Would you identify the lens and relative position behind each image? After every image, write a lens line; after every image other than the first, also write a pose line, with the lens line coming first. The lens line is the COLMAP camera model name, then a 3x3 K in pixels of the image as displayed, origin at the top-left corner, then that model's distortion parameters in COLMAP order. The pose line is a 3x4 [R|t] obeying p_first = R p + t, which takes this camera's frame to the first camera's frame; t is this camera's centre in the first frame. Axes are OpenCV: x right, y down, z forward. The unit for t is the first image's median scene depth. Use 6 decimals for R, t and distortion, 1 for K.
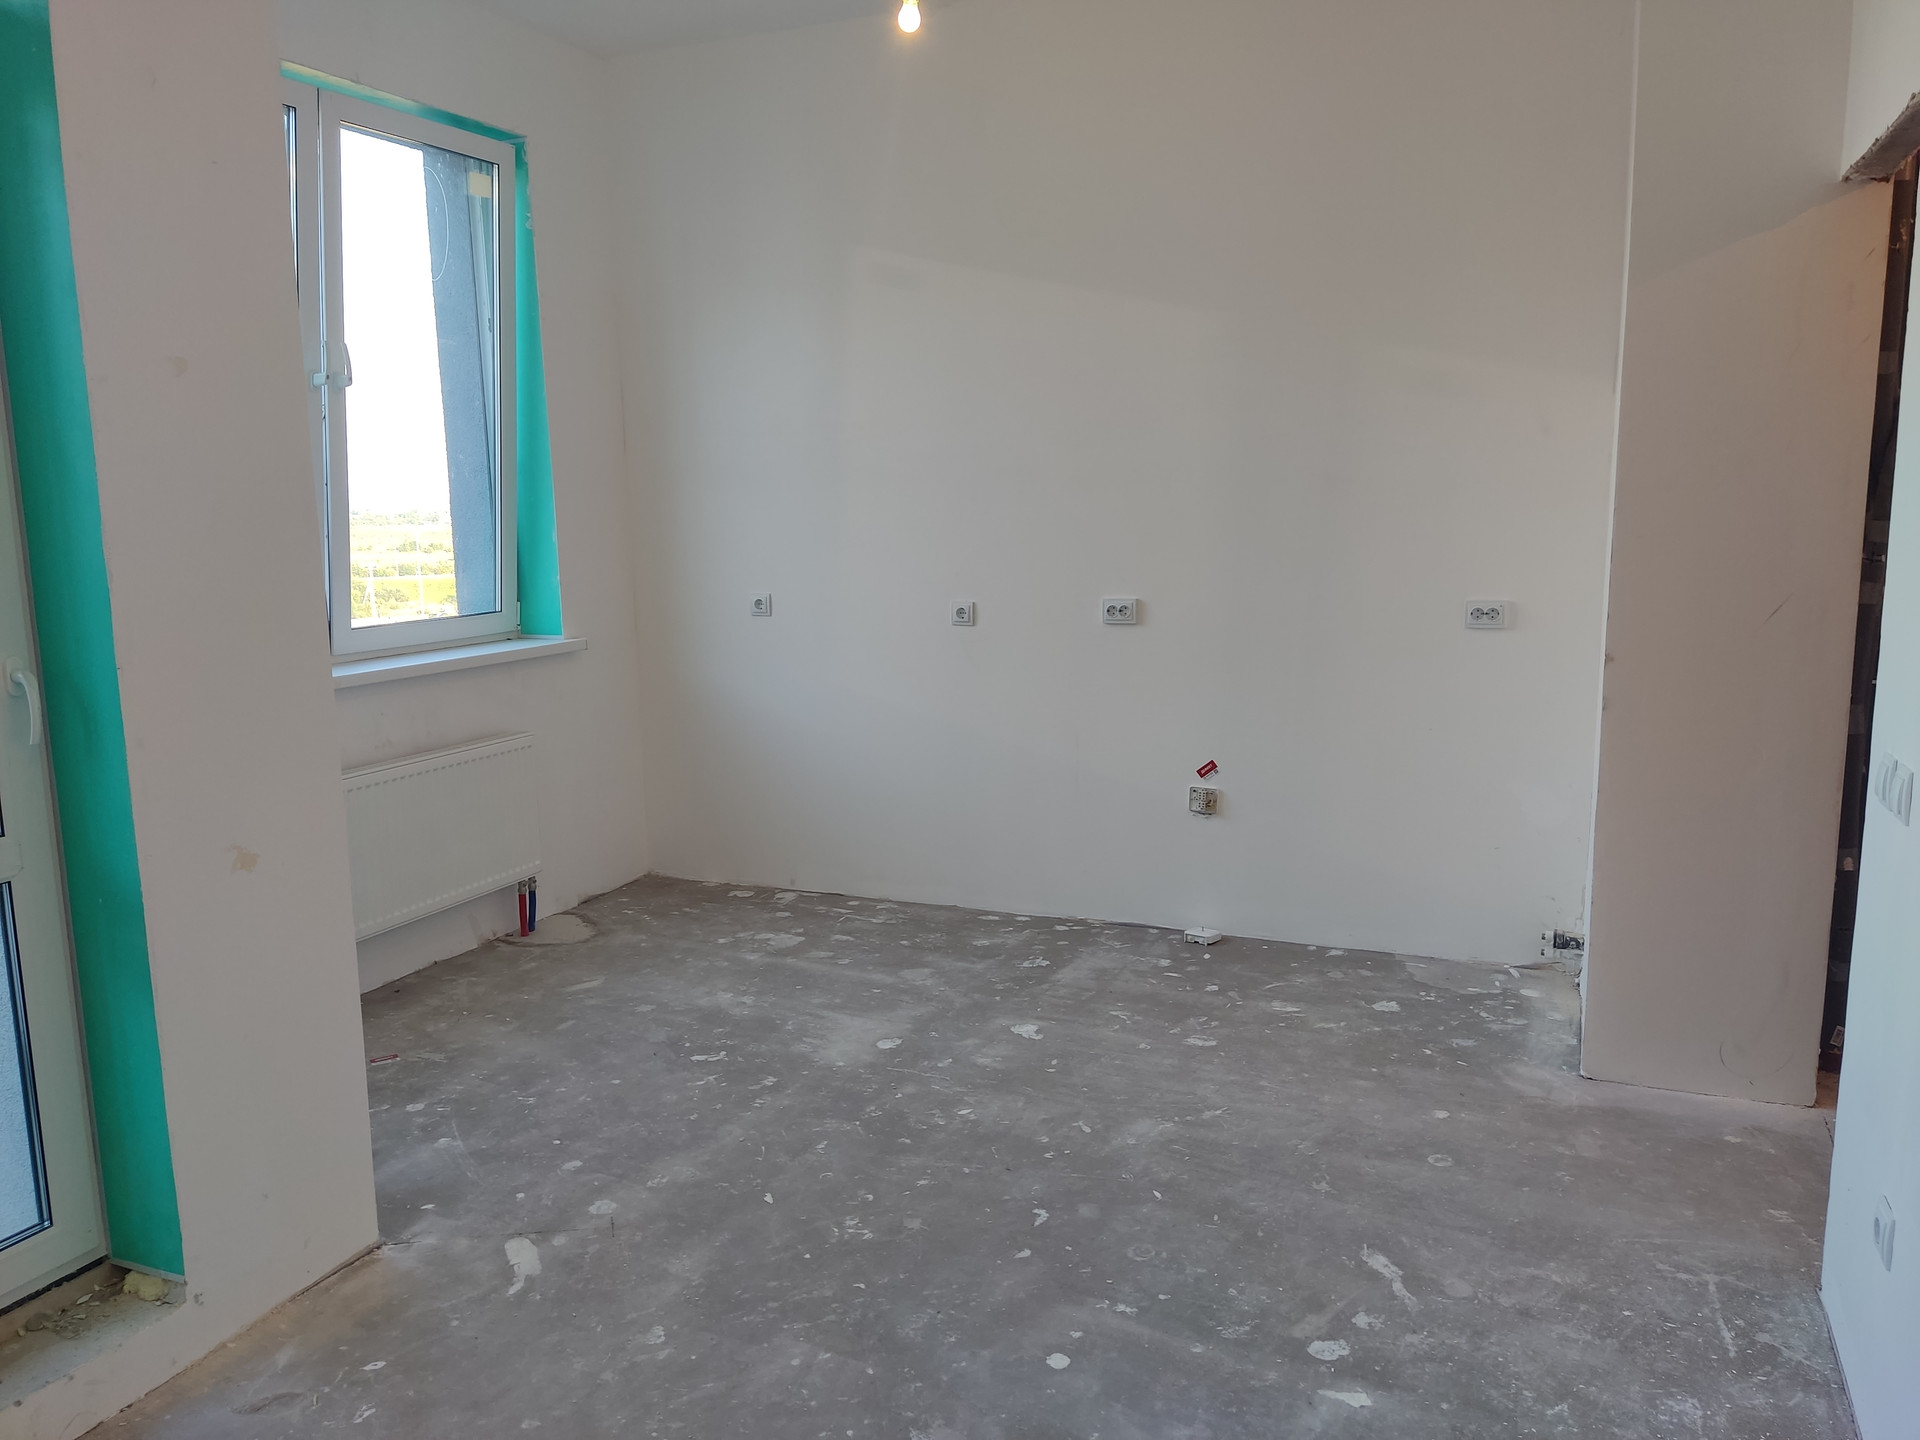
lens RADIAL K [[1402.4, 0, 961.8], [0, 1402.4, 717.8], [0, 0, 1]] dist [0.001428, 0.000345]
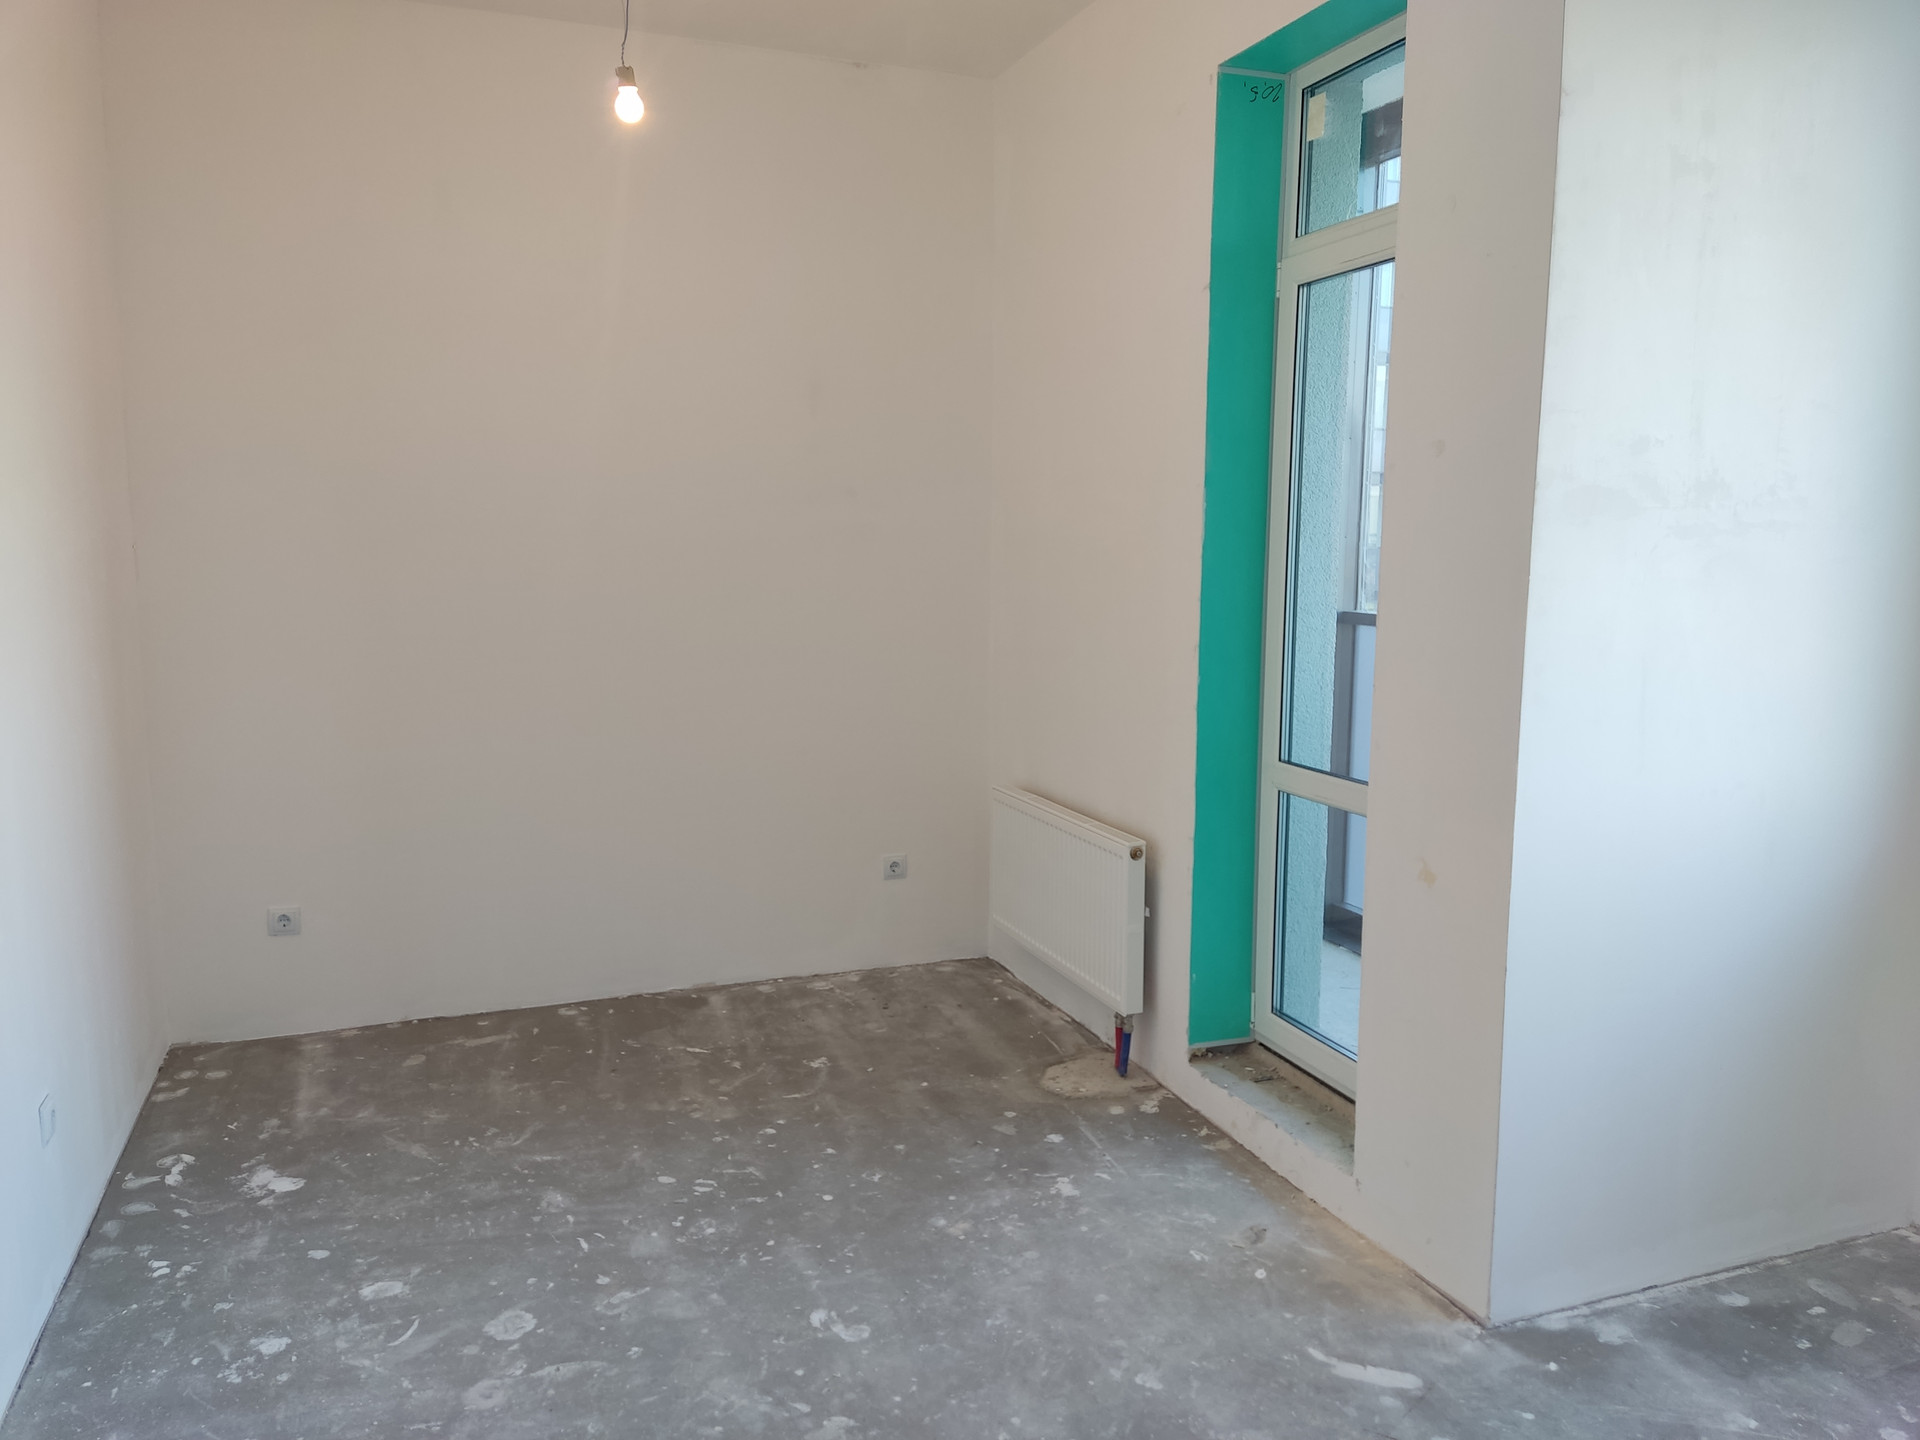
lens RADIAL K [[1402.4, 0, 961.5], [0, 1402.4, 721.1], [0, 0, 1]] dist [0.001428, 0.000345]
pose [[-0.717341, 0.093581, -0.690409, 0.496293], [-0.111278, 0.962829, 0.246125, -0.235401], [0.687779, 0.253383, -0.680263, 1.369183]]
